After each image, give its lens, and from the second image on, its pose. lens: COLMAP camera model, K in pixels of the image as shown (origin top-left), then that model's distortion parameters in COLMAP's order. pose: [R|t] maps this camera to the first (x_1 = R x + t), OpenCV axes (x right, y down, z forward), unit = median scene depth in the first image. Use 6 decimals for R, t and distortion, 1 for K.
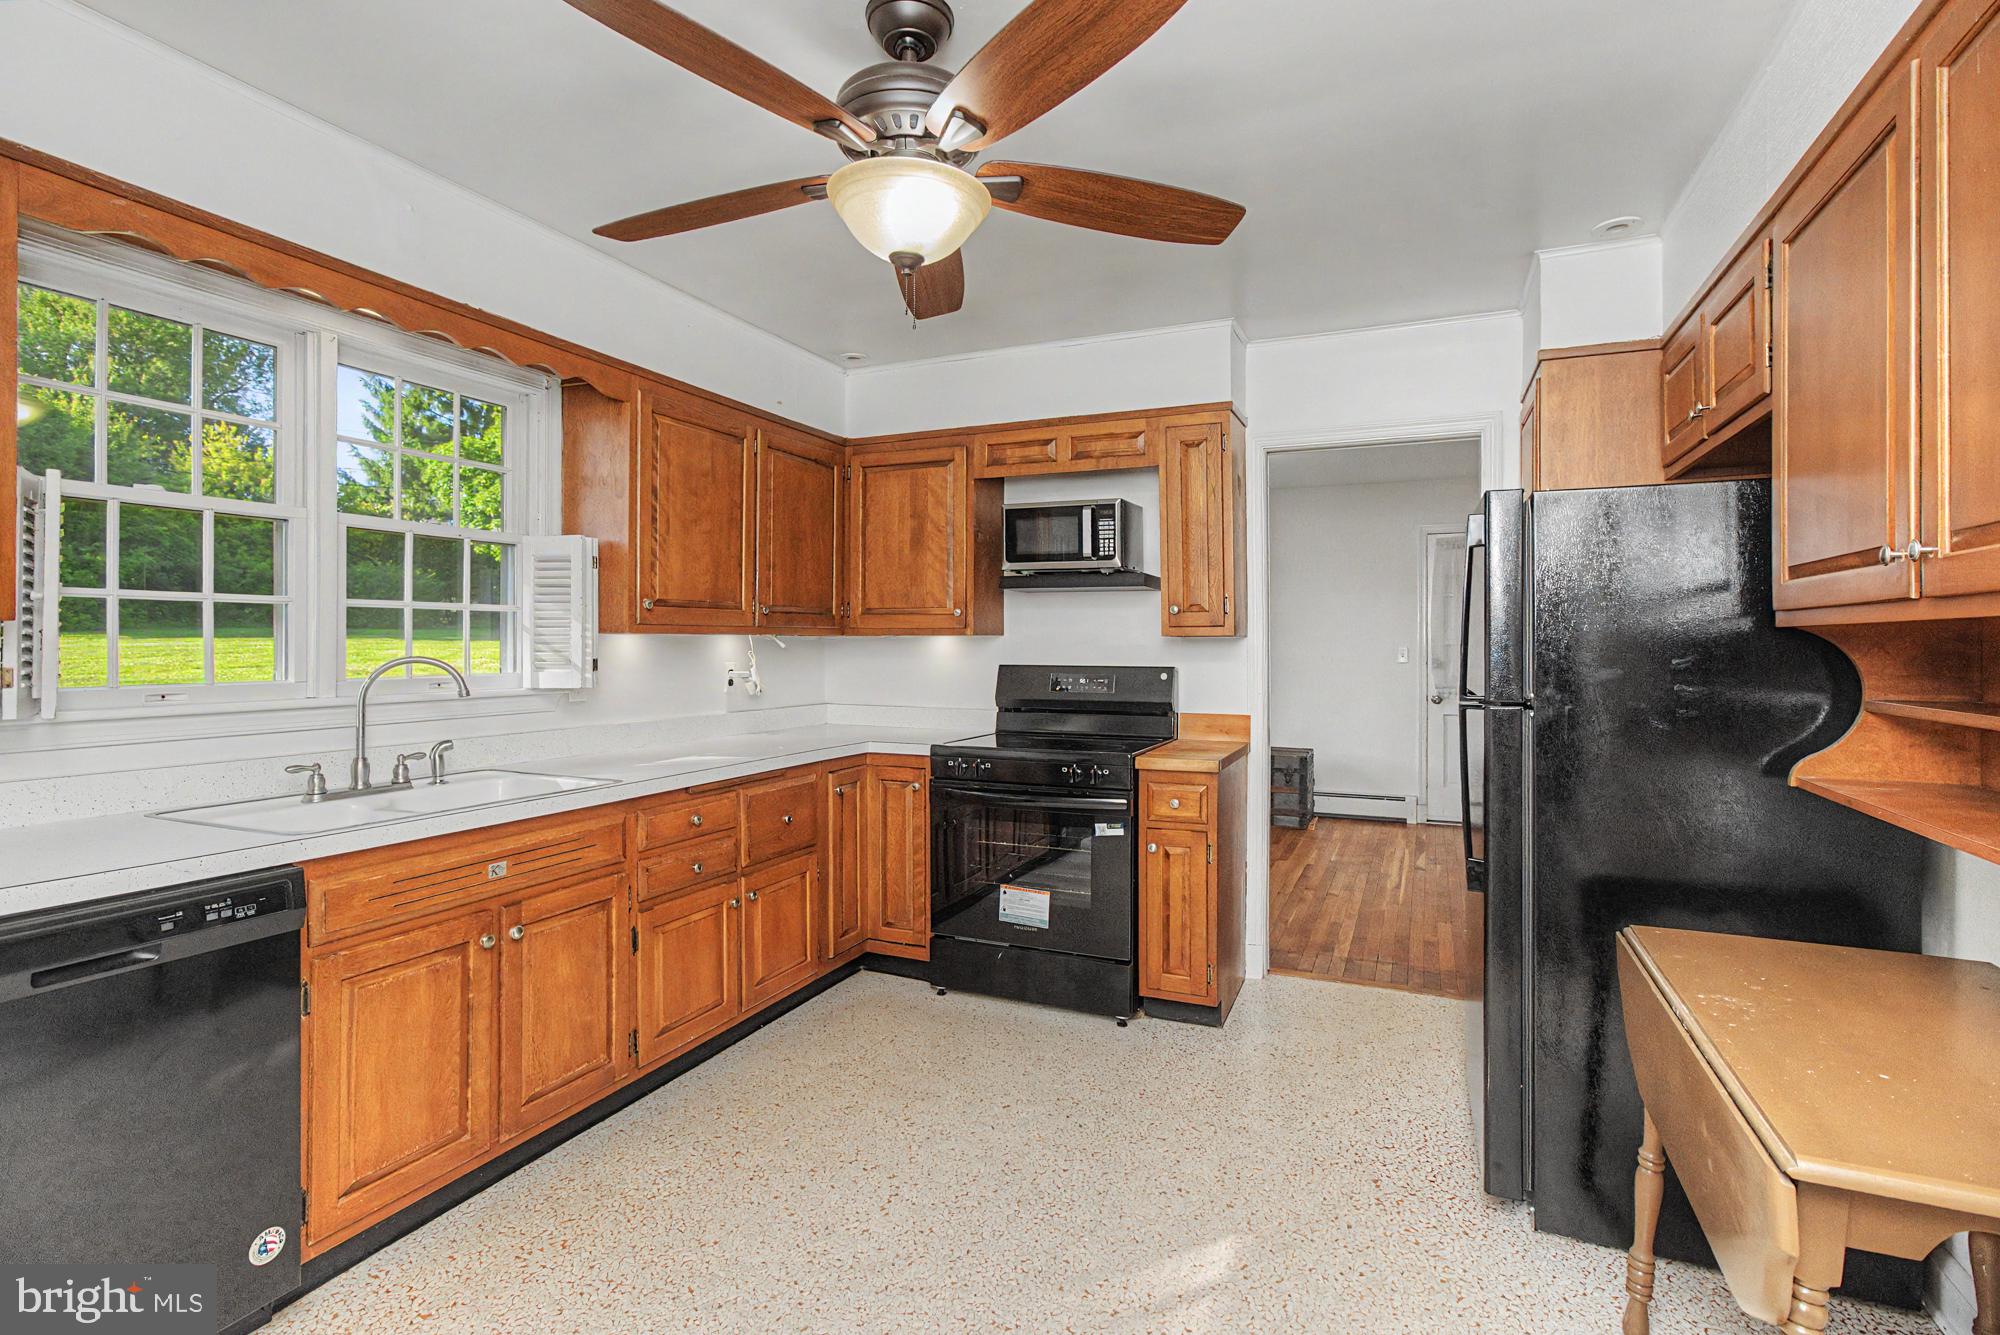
lens RADIAL K [[943.0, 0, 1007.0], [0, 943.0, 637.4], [0, 0, 1]] dist [-0.000673, -0.000172]
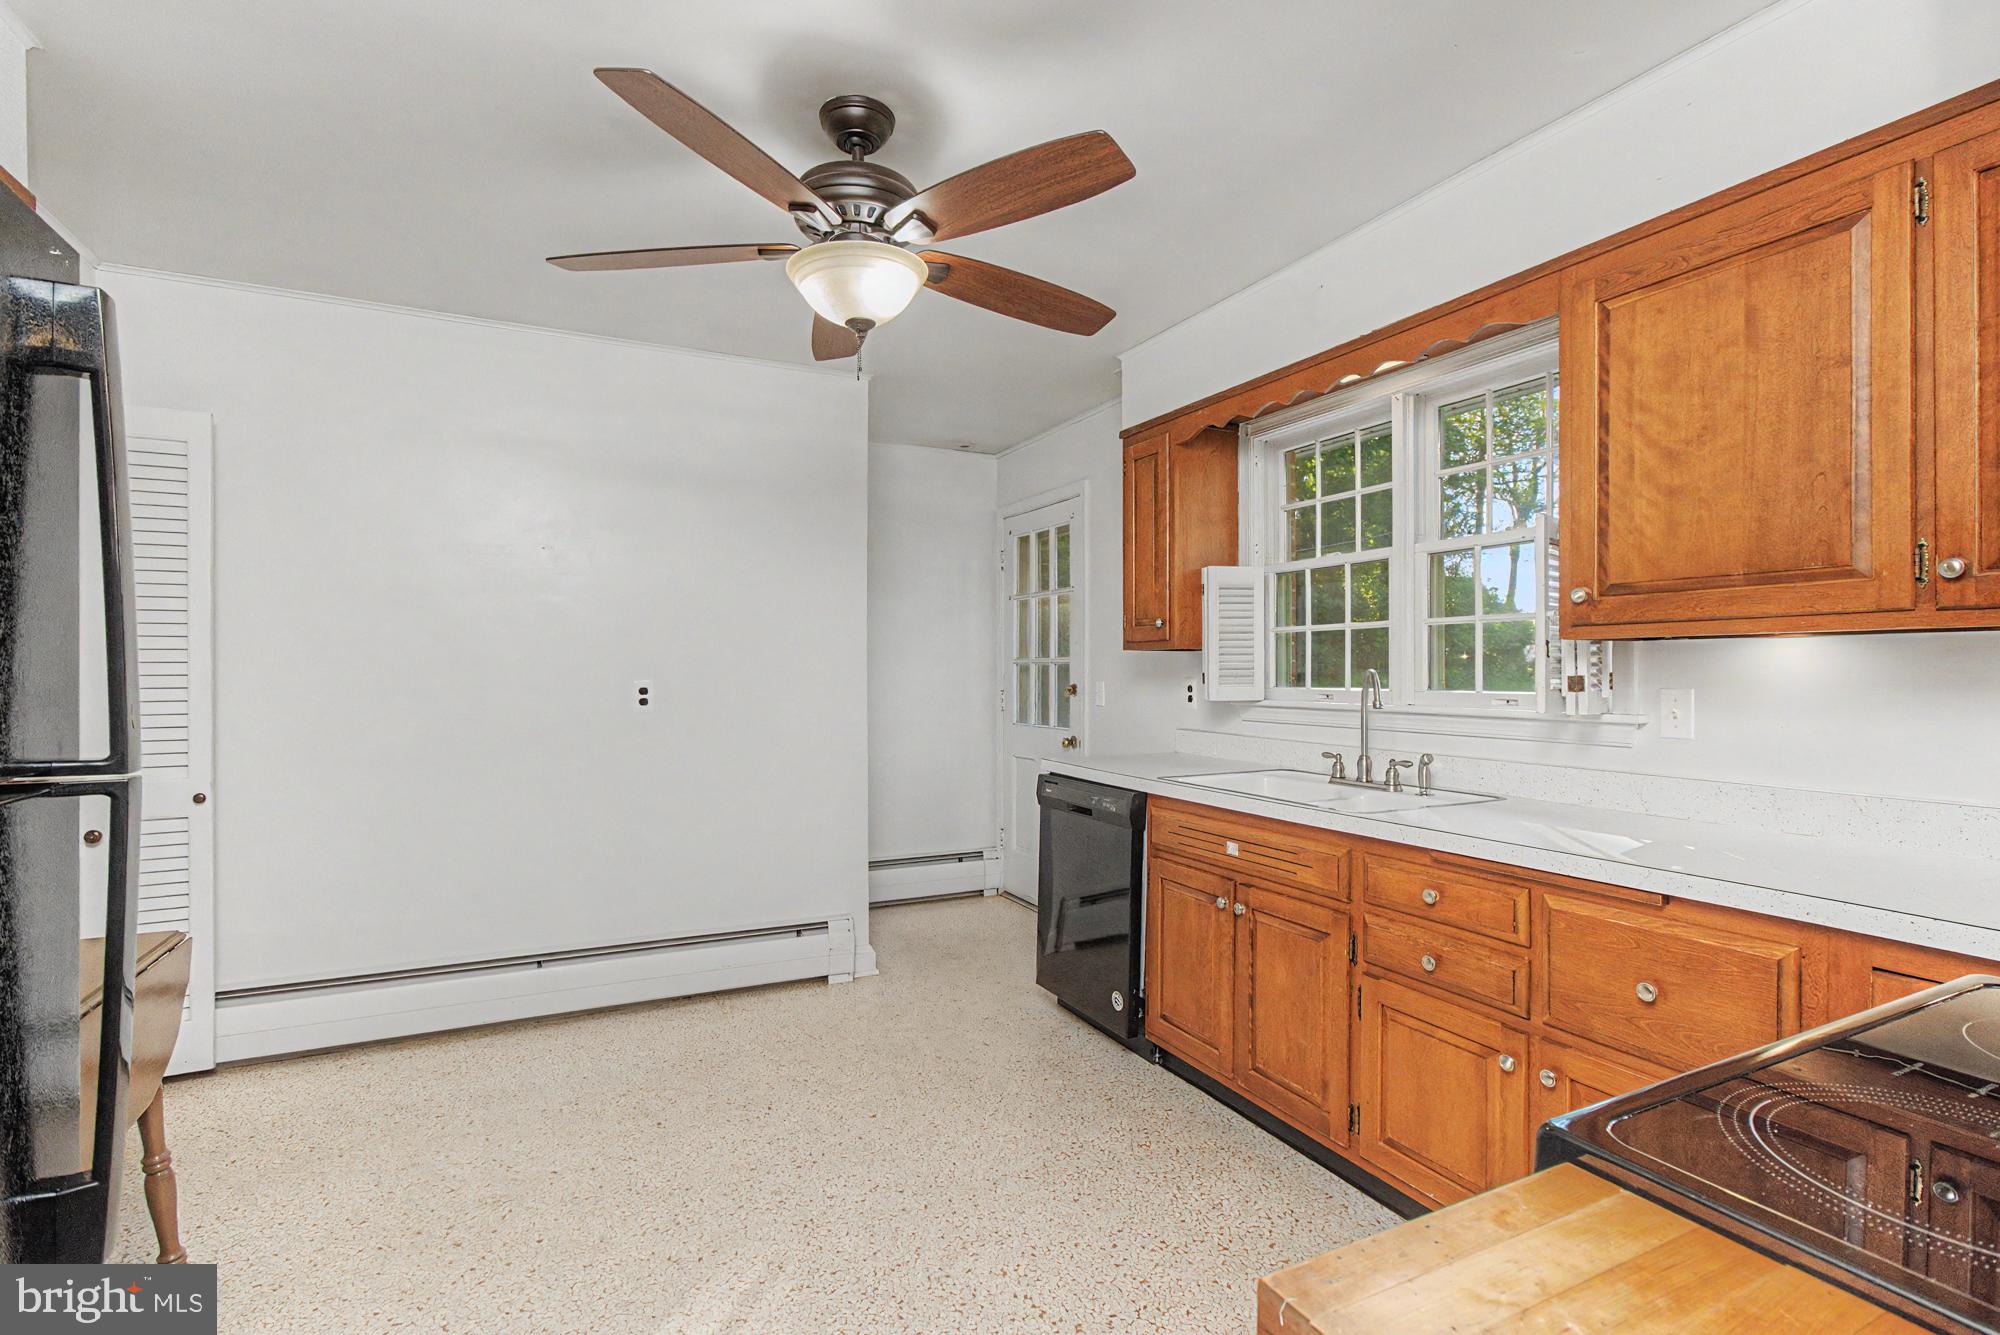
lens RADIAL K [[929.8, 0, 1000.0], [0, 929.8, 667.5], [0, 0, 1]] dist [-0.000955, -0.000239]
pose [[-0.632934, -0.003618, -0.774198, 0.508396], [0.006746, 0.999925, -0.010188, 0.027068], [0.774177, -0.011671, -0.632862, 1.405565]]
